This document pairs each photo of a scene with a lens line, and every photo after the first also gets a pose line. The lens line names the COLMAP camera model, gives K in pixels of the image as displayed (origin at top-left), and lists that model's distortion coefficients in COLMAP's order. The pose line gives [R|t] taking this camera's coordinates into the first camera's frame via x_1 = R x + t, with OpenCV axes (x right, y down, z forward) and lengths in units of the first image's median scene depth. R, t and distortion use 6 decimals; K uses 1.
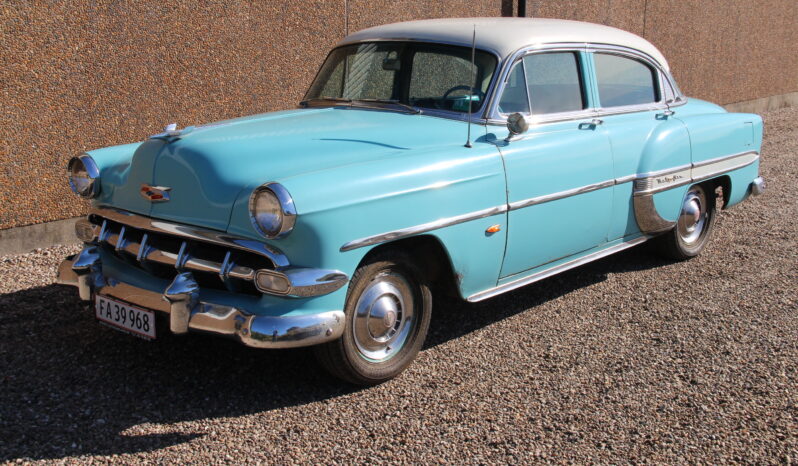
lens RADIAL K [[990.6, 0, 399.0], [0, 990.6, 233.0], [0, 0, 1]] dist [-0.025427, 0.460712]
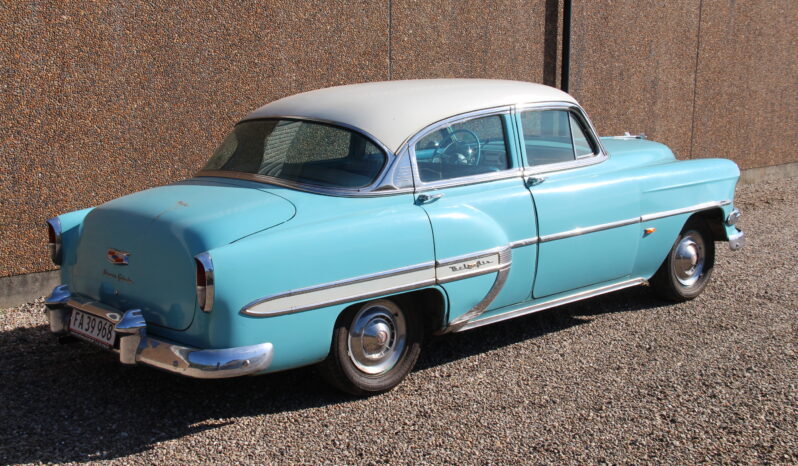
lens RADIAL K [[990.6, 0, 399.0], [0, 990.6, 233.0], [0, 0, 1]] dist [-0.025427, 0.460712]
pose [[0.997252, 0.017085, -0.072086, 0.079084], [-0.020941, 0.998371, -0.053082, 0.011456], [0.071062, 0.054446, 0.995985, -0.105653]]
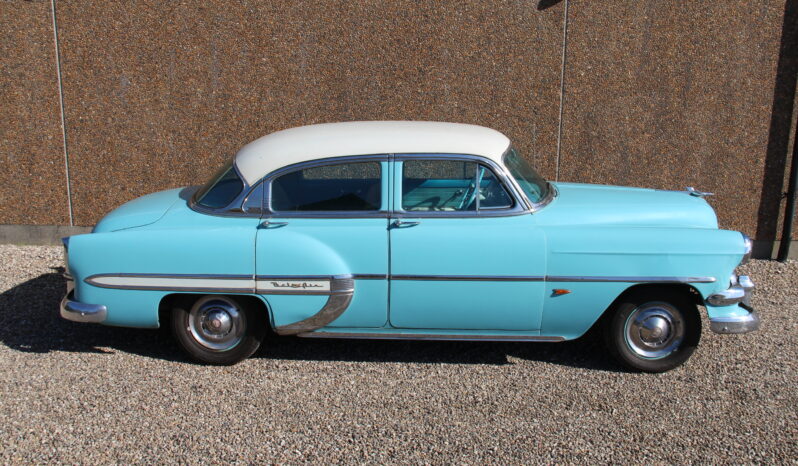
lens RADIAL K [[773.5, 0, 399.0], [0, 773.5, 233.0], [0, 0, 1]] dist [-0.043579, -0.003454]
pose [[0.676914, 0.186461, -0.712053, 0.870807], [-0.183050, 0.979635, 0.082515, -0.185522], [0.712938, 0.074486, 0.697260, 0.357382]]
